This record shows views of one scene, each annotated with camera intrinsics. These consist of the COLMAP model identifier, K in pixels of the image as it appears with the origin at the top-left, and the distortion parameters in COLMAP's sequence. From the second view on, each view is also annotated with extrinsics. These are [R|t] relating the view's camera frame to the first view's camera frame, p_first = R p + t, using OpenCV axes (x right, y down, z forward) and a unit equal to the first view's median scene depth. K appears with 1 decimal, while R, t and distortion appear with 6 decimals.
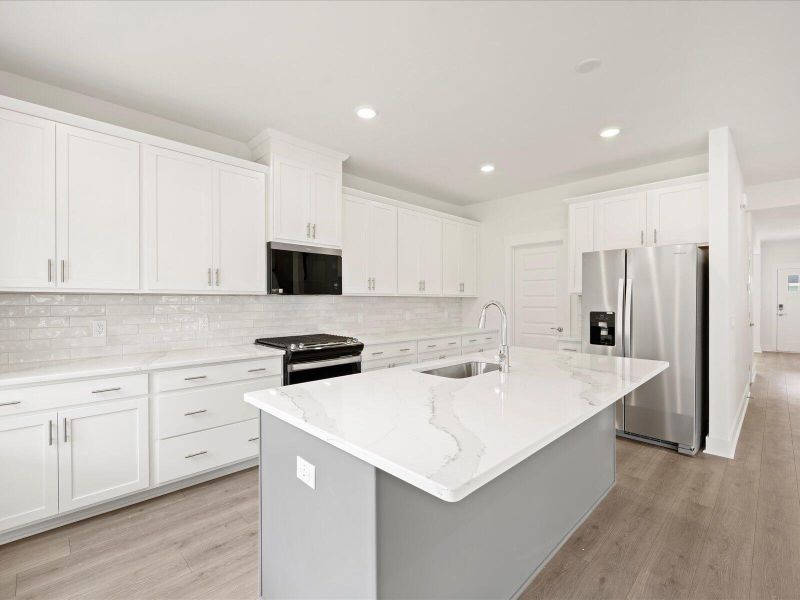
lens RADIAL K [[364.5, 0, 397.6], [0, 364.5, 303.6], [0, 0, 1]] dist [-0.006249, -0.000958]
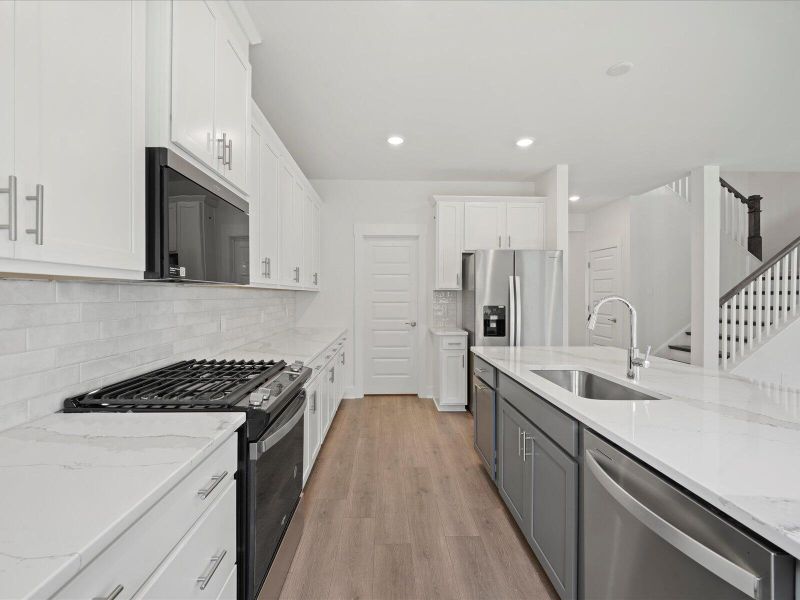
lens RADIAL K [[364.5, 0, 402.6], [0, 364.5, 295.1], [0, 0, 1]] dist [-0.006249, -0.000958]
pose [[0.659801, 0.001335, 0.751439, -0.426789], [0.004710, 0.999971, -0.005912, -0.004294], [-0.751425, 0.007440, 0.659776, 0.479827]]
